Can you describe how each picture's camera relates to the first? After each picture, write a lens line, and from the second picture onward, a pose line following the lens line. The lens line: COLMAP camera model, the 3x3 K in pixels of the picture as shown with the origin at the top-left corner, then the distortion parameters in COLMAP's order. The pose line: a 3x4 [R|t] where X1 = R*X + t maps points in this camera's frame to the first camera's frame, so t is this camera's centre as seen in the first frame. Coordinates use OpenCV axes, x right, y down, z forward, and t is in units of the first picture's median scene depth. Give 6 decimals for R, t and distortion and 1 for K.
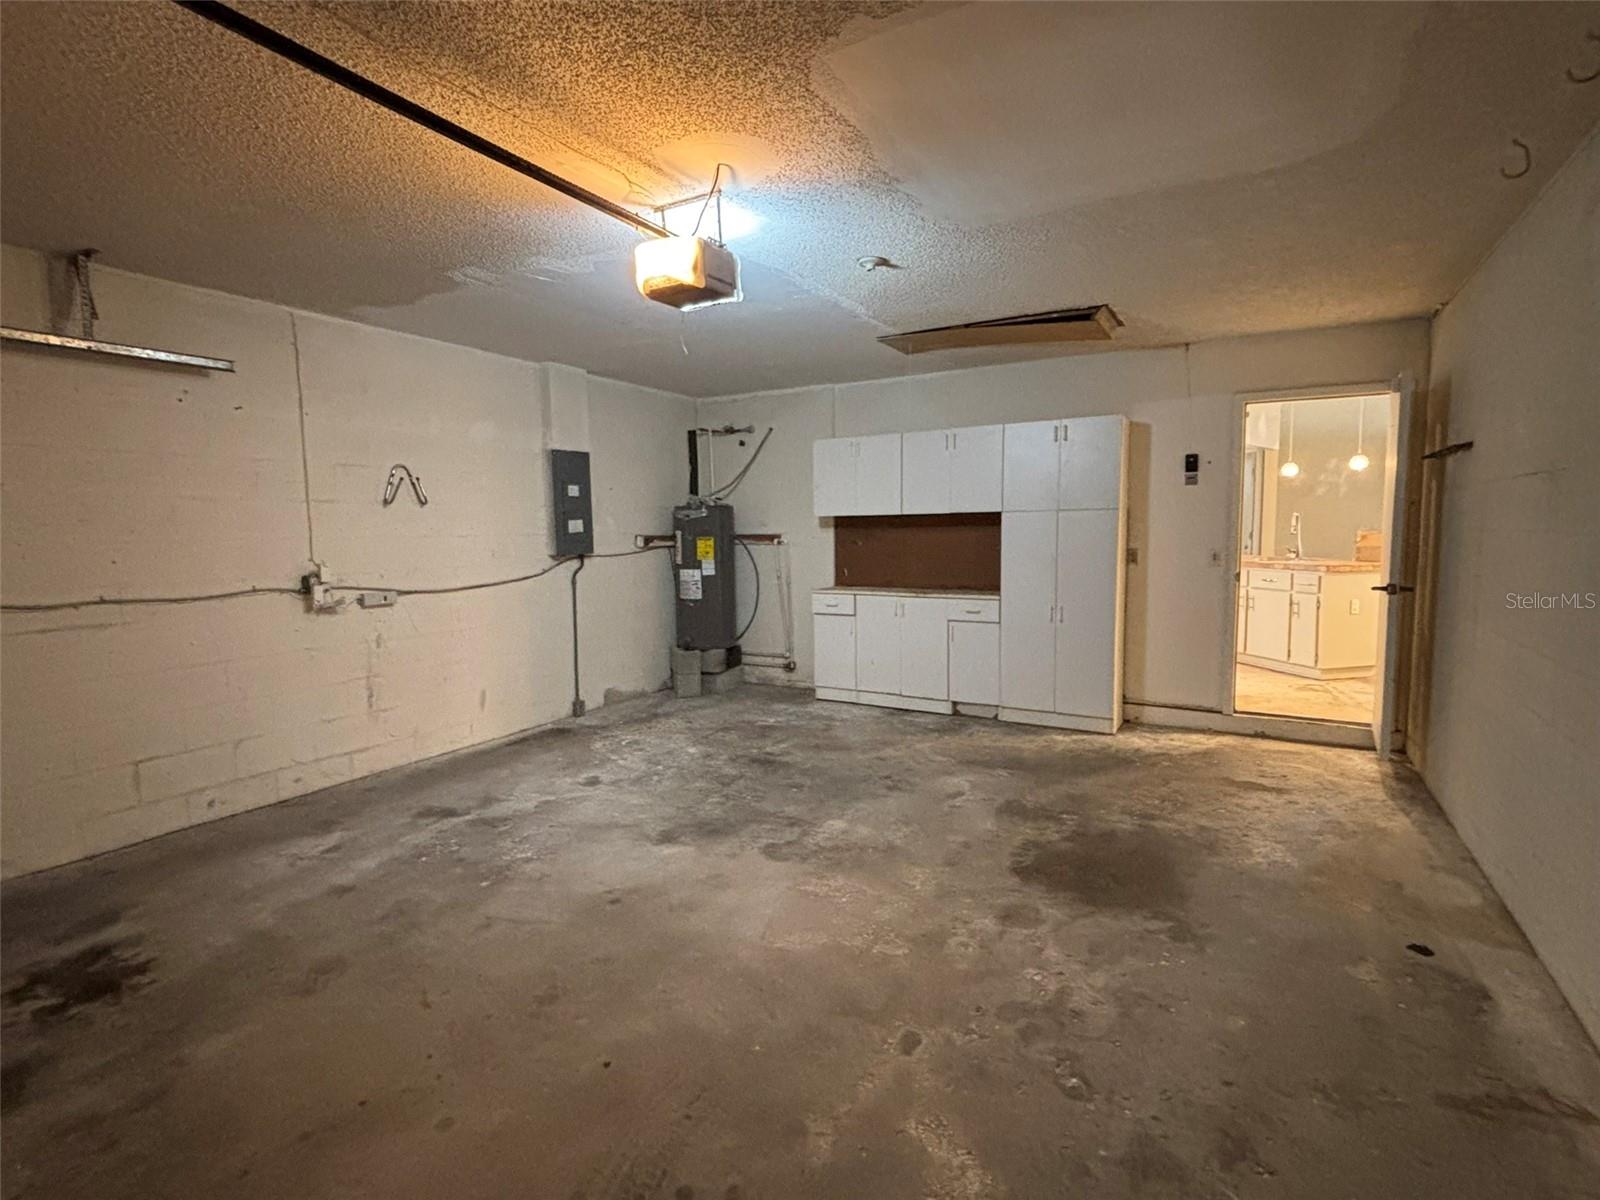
lens RADIAL K [[765.7, 0, 803.0], [0, 765.7, 587.0], [0, 0, 1]] dist [0.004545, -0.001007]
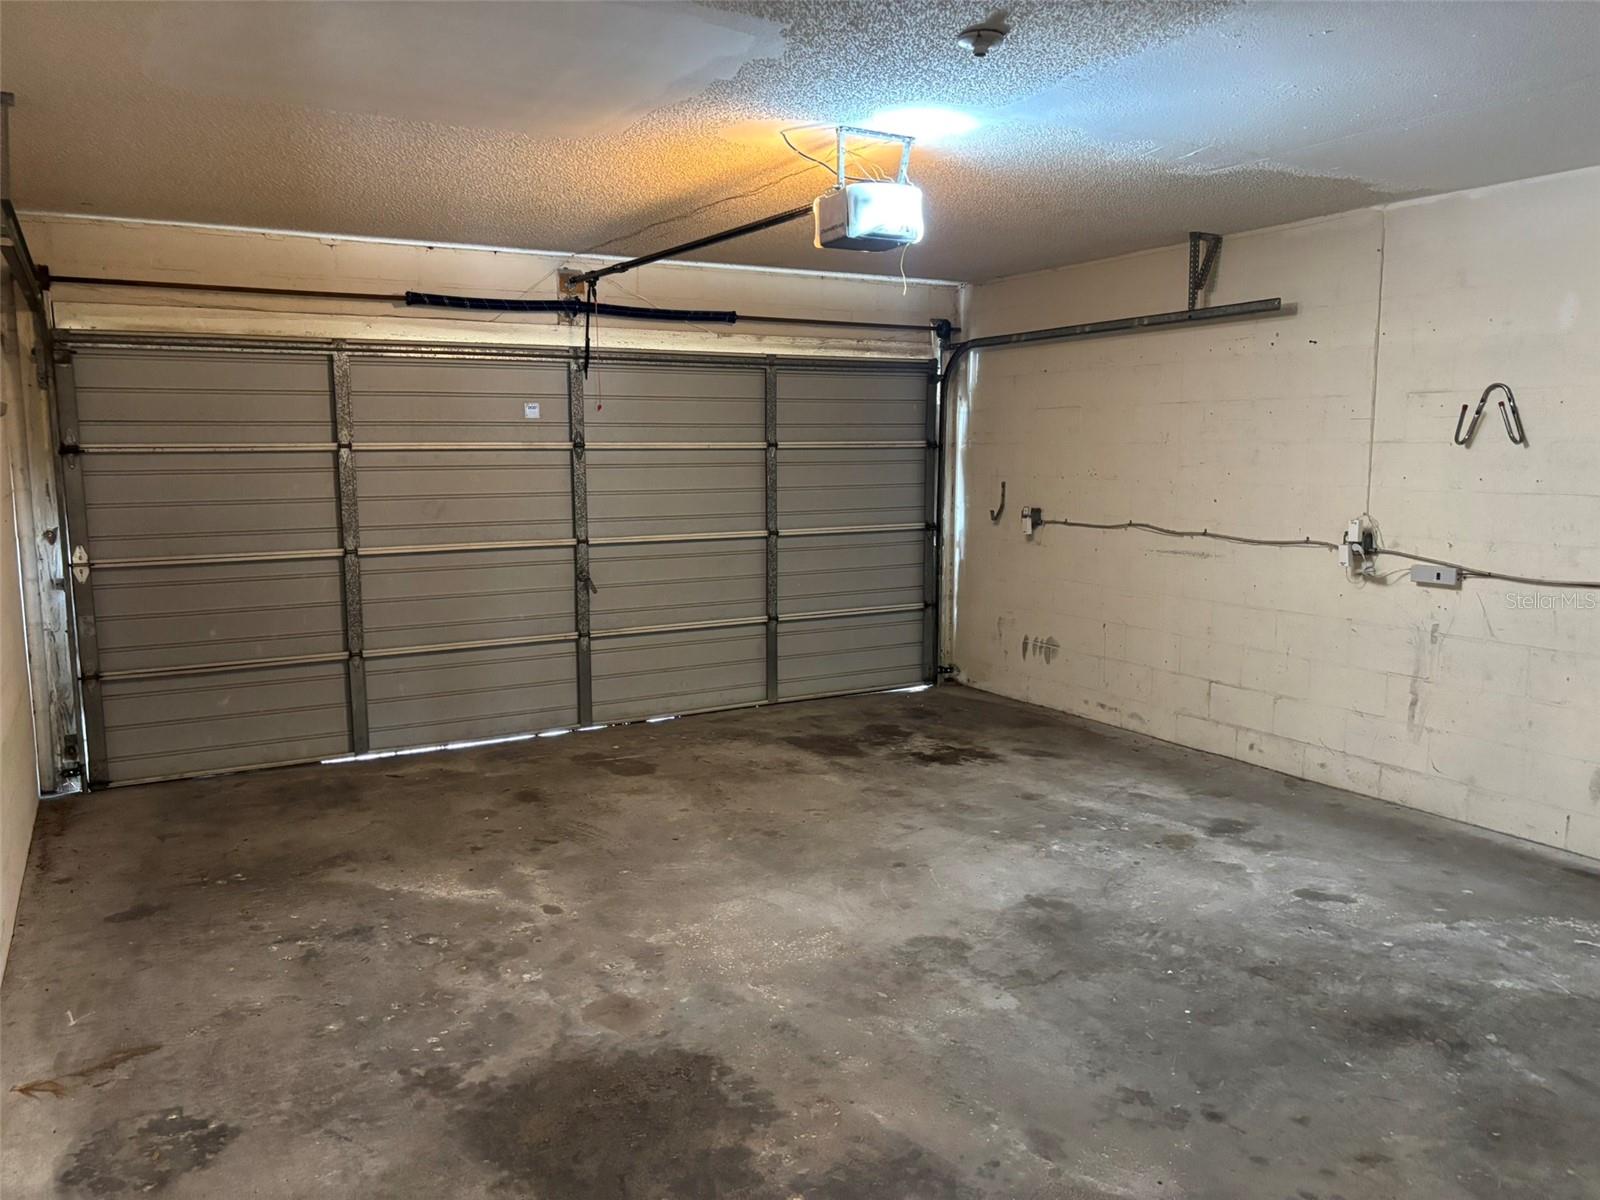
lens RADIAL K [[1211.9, 0, 805.1], [0, 1211.9, 610.1], [0, 0, 1]] dist [0.048059, -0.052529]
pose [[-0.498774, 0.131092, -0.856761, 0.898726], [-0.061488, 0.980653, 0.185845, -0.159616], [0.864548, 0.145376, -0.481064, 1.283322]]
